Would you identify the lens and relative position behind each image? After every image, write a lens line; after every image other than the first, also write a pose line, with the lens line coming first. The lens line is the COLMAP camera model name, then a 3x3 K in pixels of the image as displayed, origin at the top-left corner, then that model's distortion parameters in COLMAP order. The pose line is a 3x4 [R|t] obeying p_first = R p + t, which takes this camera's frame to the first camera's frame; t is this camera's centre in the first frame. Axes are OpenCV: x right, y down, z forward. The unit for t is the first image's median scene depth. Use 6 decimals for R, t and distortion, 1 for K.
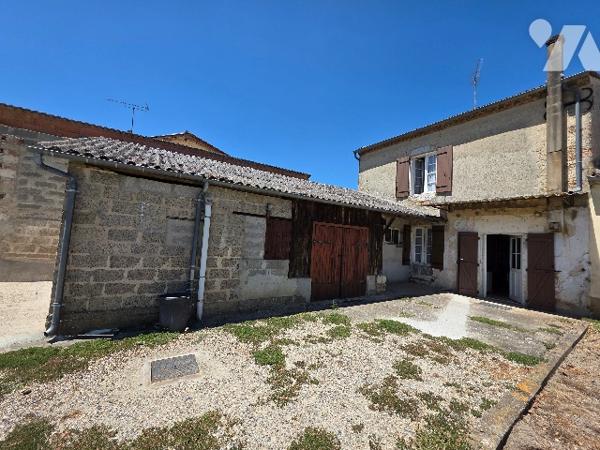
lens RADIAL K [[242.0, 0, 301.3], [0, 242.0, 224.4], [0, 0, 1]] dist [-0.001103, -0.000286]
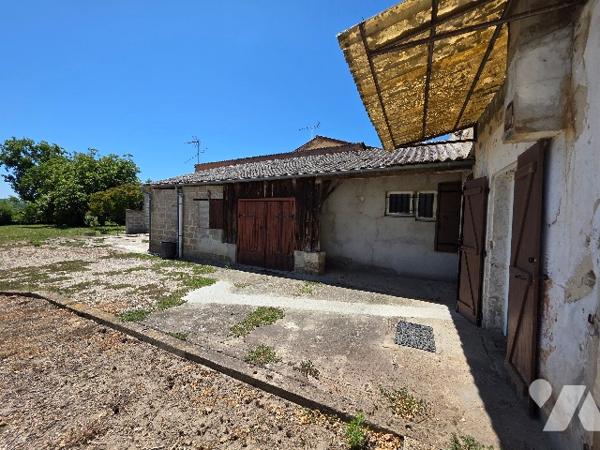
lens RADIAL K [[242.0, 0, 299.2], [0, 242.0, 224.6], [0, 0, 1]] dist [-0.001103, -0.000286]
pose [[0.477066, -0.022120, -0.878589, 1.365908], [0.056852, 0.998366, 0.005735, 0.138284], [0.877027, -0.052686, 0.477544, 0.732116]]
